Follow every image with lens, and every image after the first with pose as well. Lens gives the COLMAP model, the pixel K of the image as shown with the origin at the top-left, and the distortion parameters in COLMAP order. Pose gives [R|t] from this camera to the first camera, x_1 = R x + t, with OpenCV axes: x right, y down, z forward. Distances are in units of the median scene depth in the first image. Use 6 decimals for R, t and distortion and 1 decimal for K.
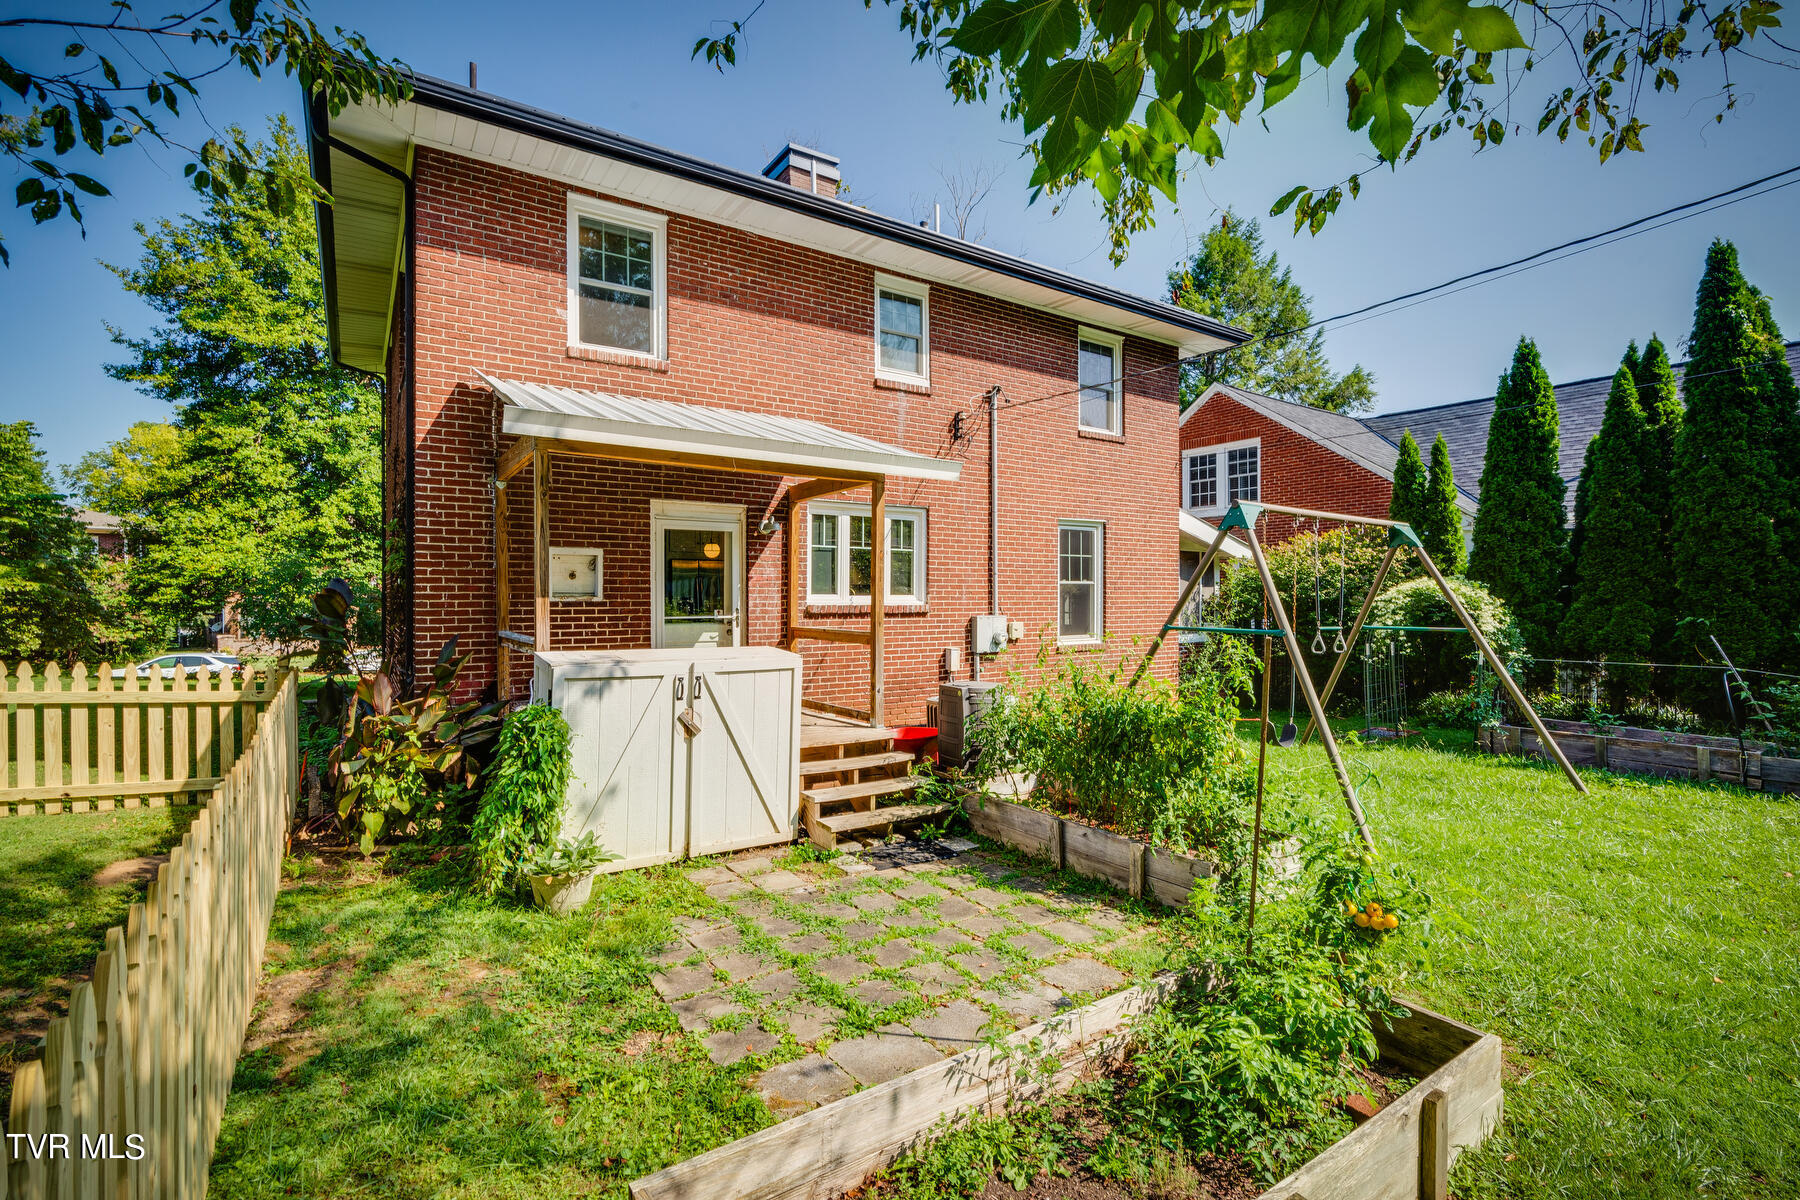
lens RADIAL K [[819.8, 0, 909.5], [0, 819.8, 599.0], [0, 0, 1]] dist [-0.014458, 0.000215]
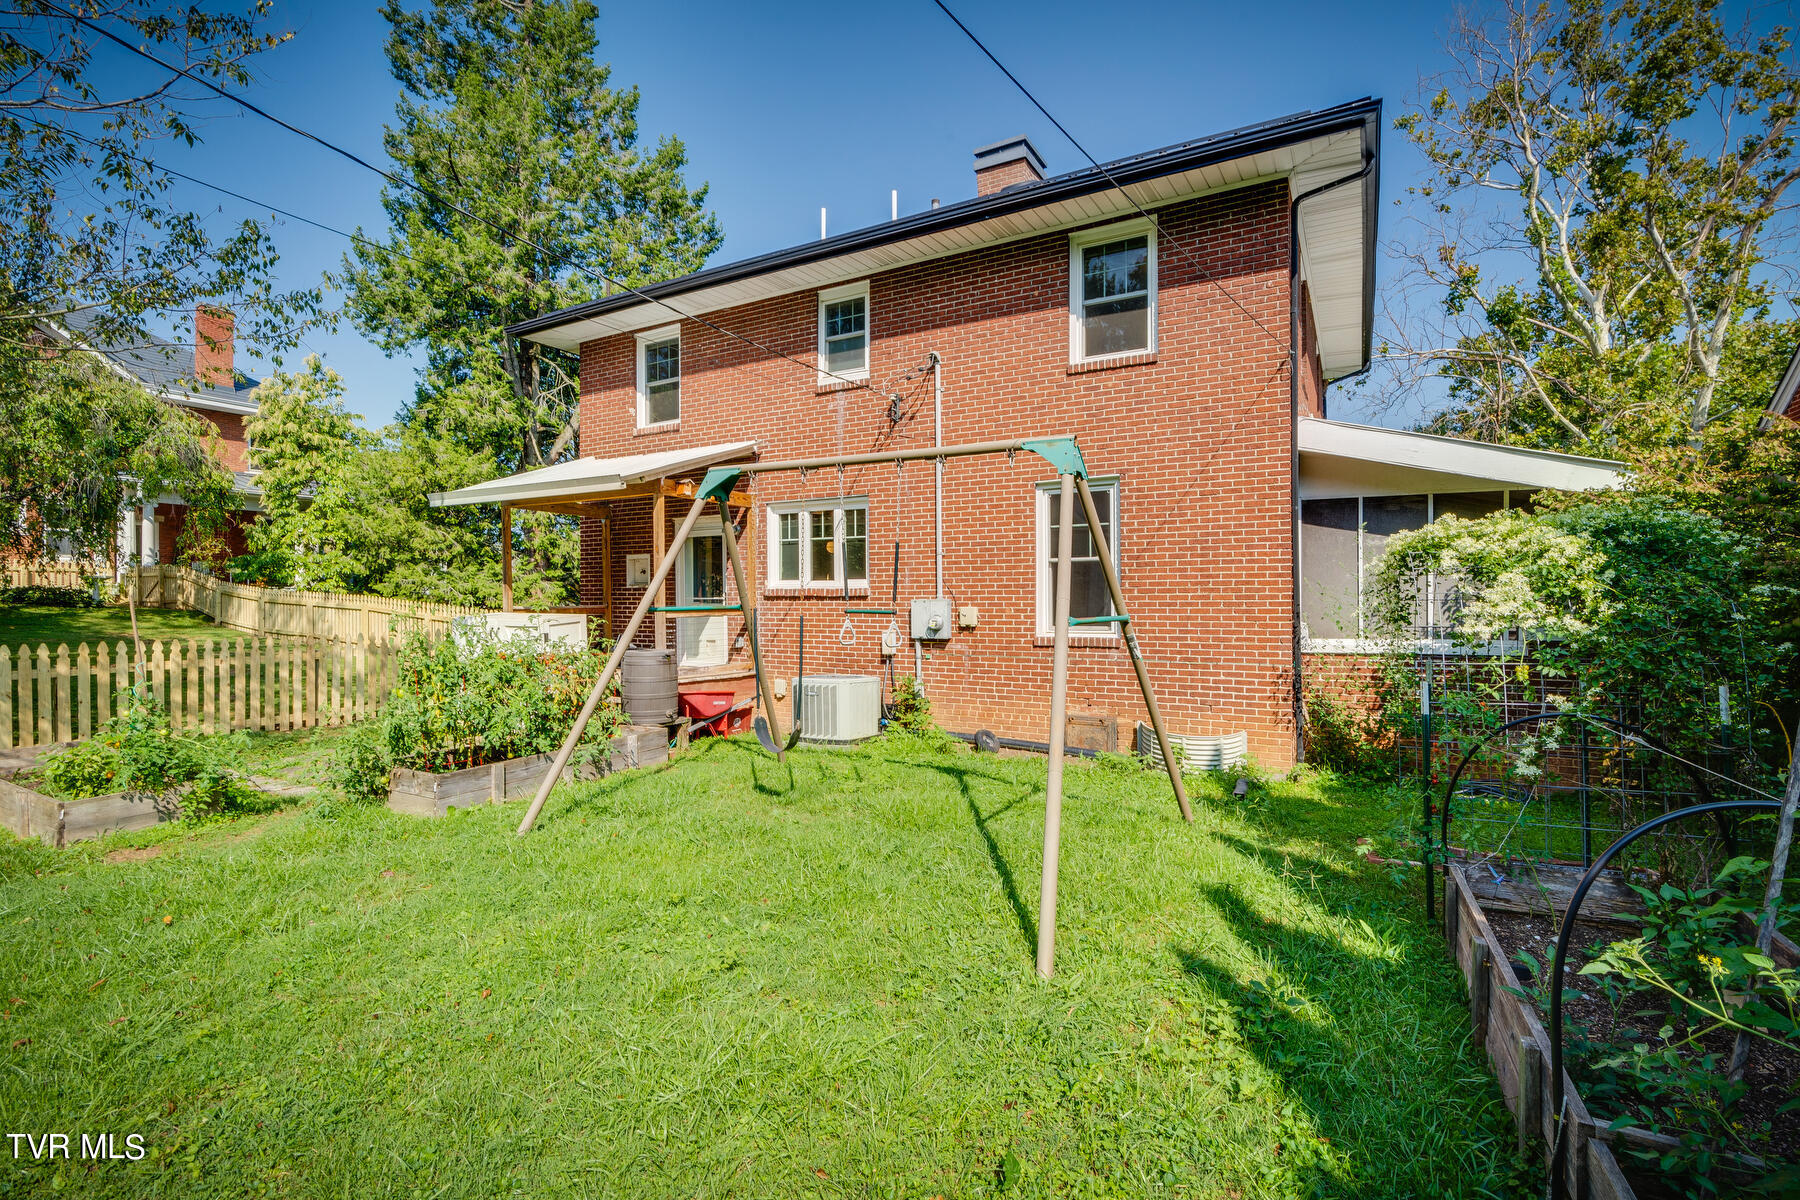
lens RADIAL K [[819.8, 0, 914.0], [0, 819.8, 597.4], [0, 0, 1]] dist [-0.014458, 0.000215]
pose [[0.440783, -0.002096, -0.897611, 1.011501], [0.002862, 0.999995, -0.000930, 0.020130], [0.897609, -0.002159, 0.440787, 0.616344]]
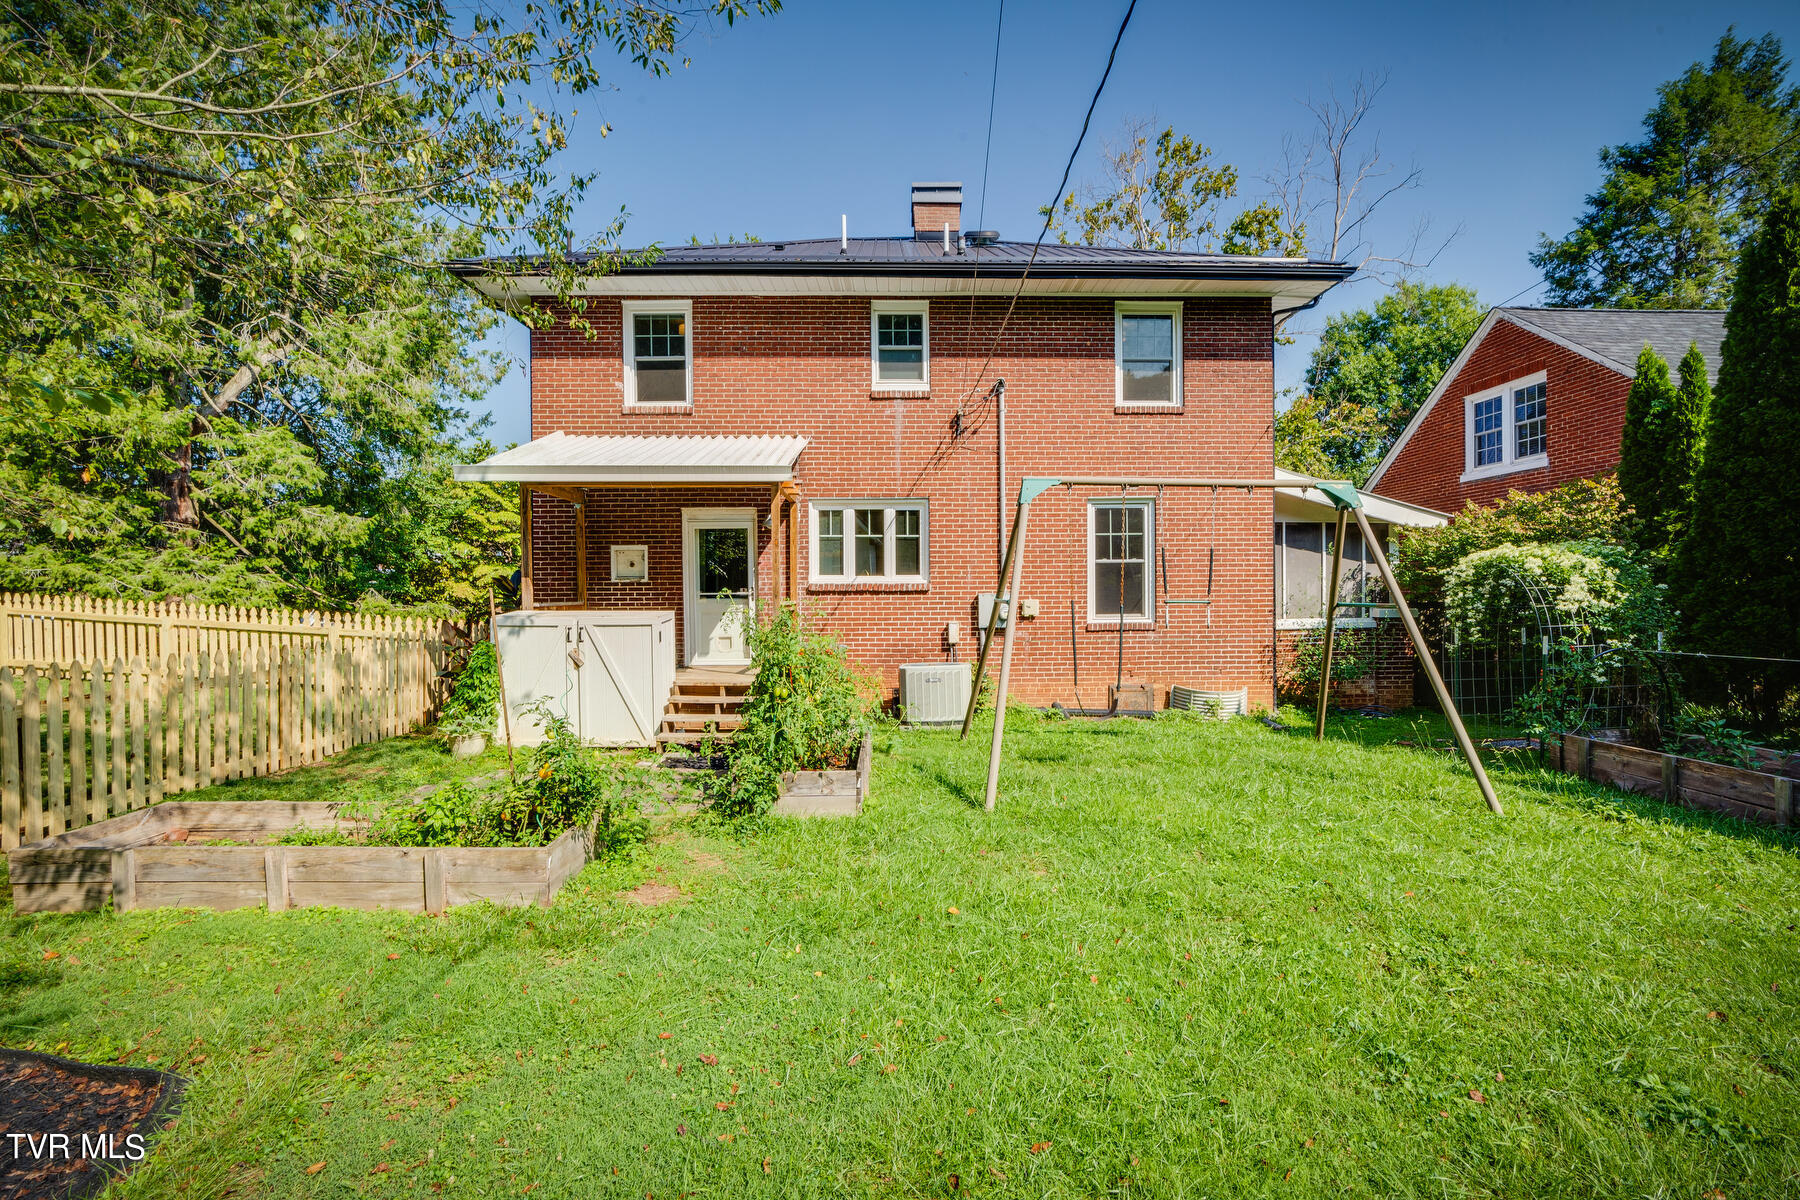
lens RADIAL K [[819.8, 0, 901.1], [0, 819.8, 599.5], [0, 0, 1]] dist [-0.014458, 0.000215]
pose [[0.841474, -0.000059, -0.540297, 0.622555], [0.006169, 0.999936, 0.009500, 0.018405], [0.540262, -0.011327, 0.841421, 0.027821]]
